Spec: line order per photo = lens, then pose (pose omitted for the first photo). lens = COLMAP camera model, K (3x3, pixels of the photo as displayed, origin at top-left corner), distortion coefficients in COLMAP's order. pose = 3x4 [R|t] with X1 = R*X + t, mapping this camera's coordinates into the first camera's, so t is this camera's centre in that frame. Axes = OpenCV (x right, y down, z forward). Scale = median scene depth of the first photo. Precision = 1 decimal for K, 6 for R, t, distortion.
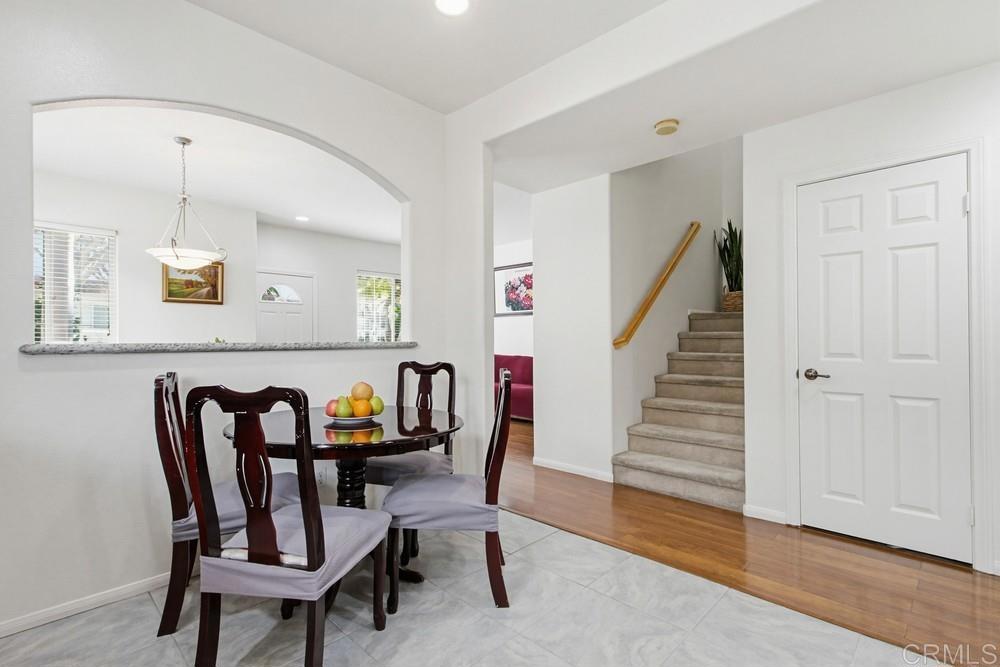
lens RADIAL K [[479.8, 0, 500.1], [0, 479.8, 336.7], [0, 0, 1]] dist [-0.001011, -0.000331]
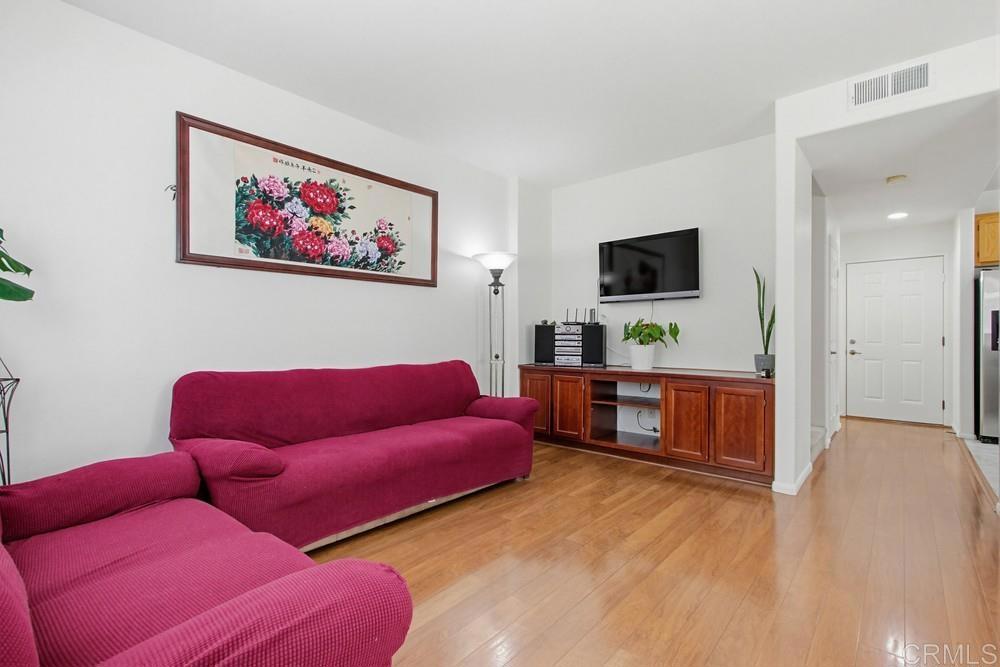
lens RADIAL K [[479.8, 0, 500.4], [0, 479.8, 334.6], [0, 0, 1]] dist [-0.001011, -0.000331]
pose [[-0.080720, 0.001320, 0.996736, -0.382315], [-0.010167, 0.999946, -0.002148, 0.008492], [-0.996685, -0.010308, -0.080702, 0.848385]]
